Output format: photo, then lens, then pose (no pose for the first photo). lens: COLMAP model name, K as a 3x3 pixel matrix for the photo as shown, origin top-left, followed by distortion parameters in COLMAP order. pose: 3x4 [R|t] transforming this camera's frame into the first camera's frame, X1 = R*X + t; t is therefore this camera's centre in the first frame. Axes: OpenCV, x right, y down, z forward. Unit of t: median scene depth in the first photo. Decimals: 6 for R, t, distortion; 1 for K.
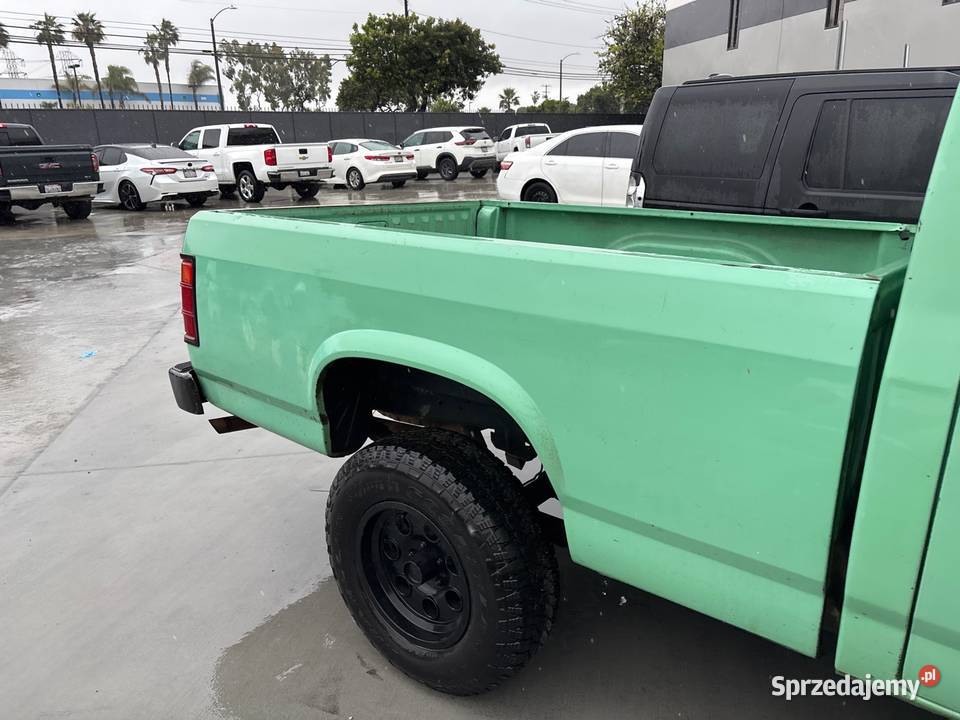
lens RADIAL K [[714.5, 0, 482.6], [0, 714.5, 374.0], [0, 0, 1]] dist [0.097988, -0.115614]
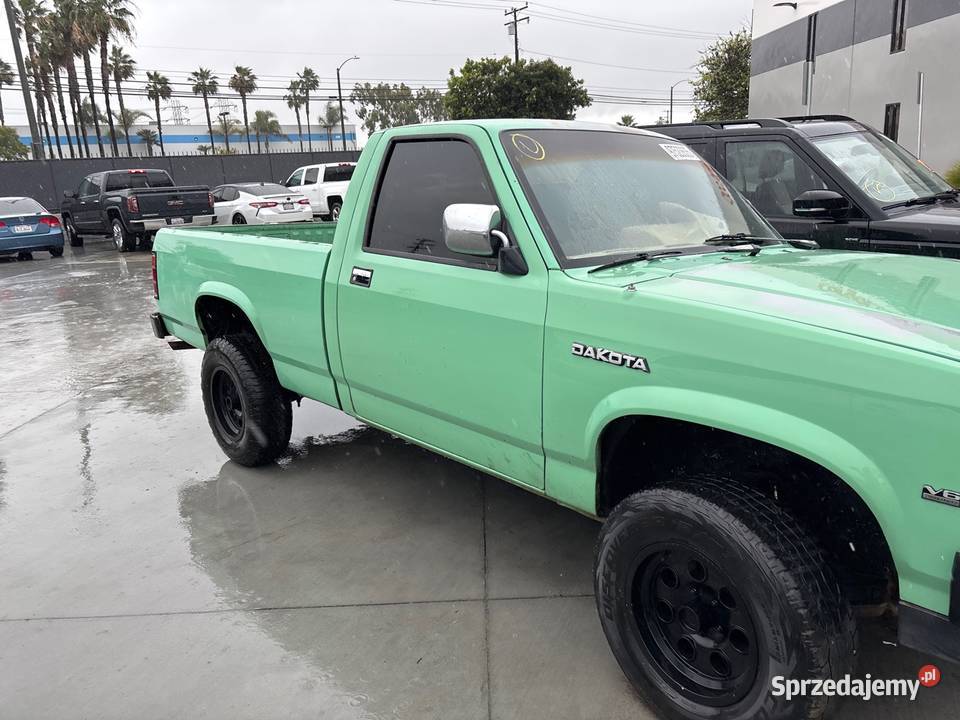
lens RADIAL K [[721.1, 0, 484.5], [0, 721.1, 355.7], [0, 0, 1]] dist [0.022270, -0.008092]
pose [[0.987308, 0.012421, -0.158332, 0.046695], [-0.021577, 0.998184, -0.056244, 0.012255], [0.157346, 0.058946, 0.985783, -0.044753]]
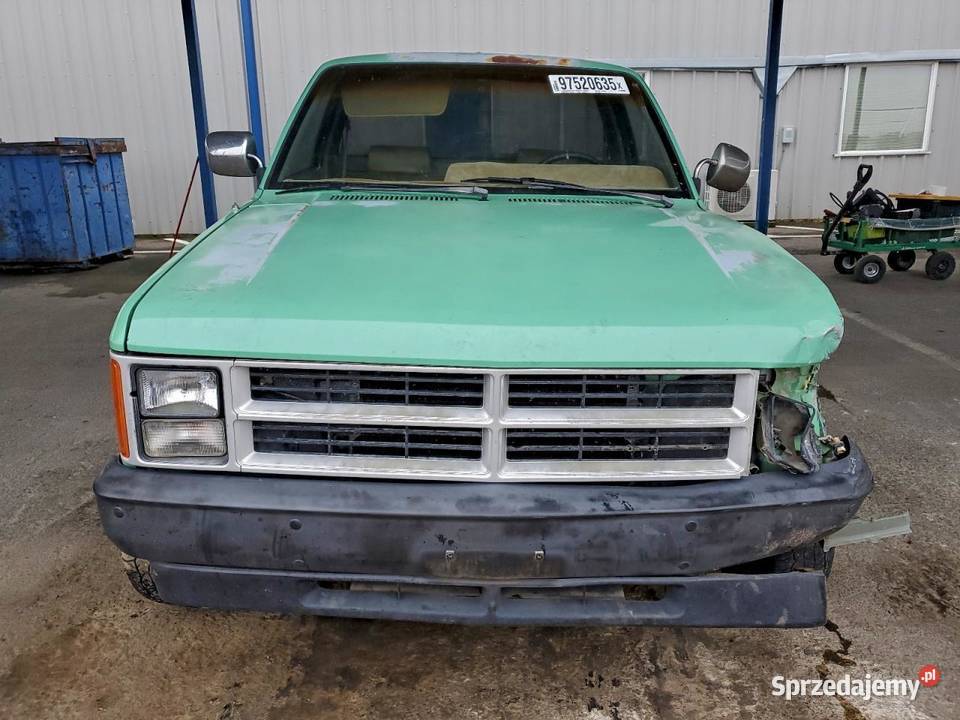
lens RADIAL K [[742.8, 0, 462.5], [0, 742.8, 341.7], [0, 0, 1]] dist [0.028629, -0.001697]
pose [[0.645554, 0.221664, -0.730838, 0.111485], [-0.232324, 0.968598, 0.088564, 0.004385], [0.727520, 0.112618, 0.676781, -0.015658]]
